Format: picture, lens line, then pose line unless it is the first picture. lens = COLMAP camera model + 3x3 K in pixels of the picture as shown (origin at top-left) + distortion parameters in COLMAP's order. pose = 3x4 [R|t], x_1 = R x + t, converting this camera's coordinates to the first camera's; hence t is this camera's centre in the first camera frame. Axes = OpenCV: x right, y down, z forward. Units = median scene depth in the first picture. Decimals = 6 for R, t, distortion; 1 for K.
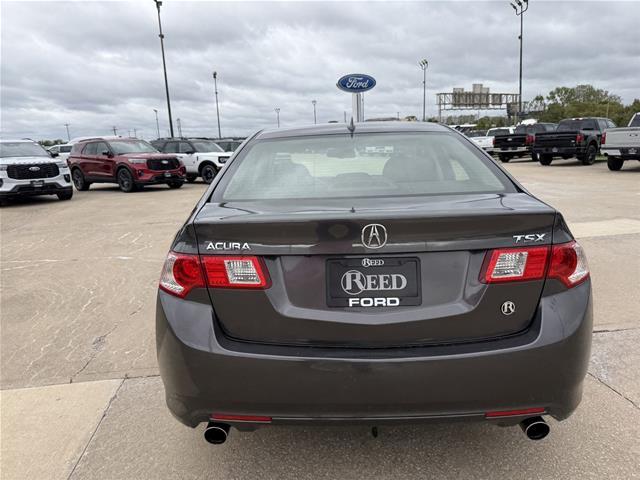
lens RADIAL K [[473.0, 0, 316.6], [0, 473.0, 240.6], [0, 0, 1]] dist [0.010444, -0.015453]
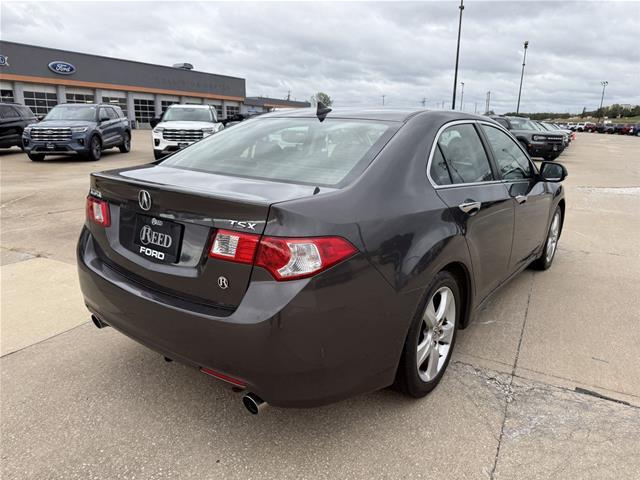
lens RADIAL K [[462.5, 0, 320.0], [0, 462.5, 240.0], [0, 0, 1]] dist [0.062715, -0.071456]
pose [[0.819271, 0.196697, -0.538614, 0.072780], [-0.165814, 0.980461, 0.105840, -0.007007], [0.548909, 0.002599, 0.835878, 0.012655]]
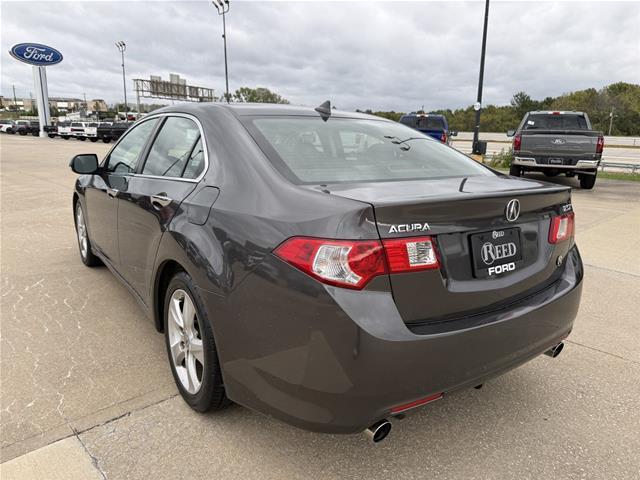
lens RADIAL K [[473.0, 0, 316.6], [0, 473.0, 240.6], [0, 0, 1]] dist [0.010444, -0.015453]
pose [[0.792946, -0.076999, 0.604407, -0.058069], [0.065782, 0.997003, 0.040712, -0.000888], [-0.605730, 0.007477, 0.795635, 0.022481]]
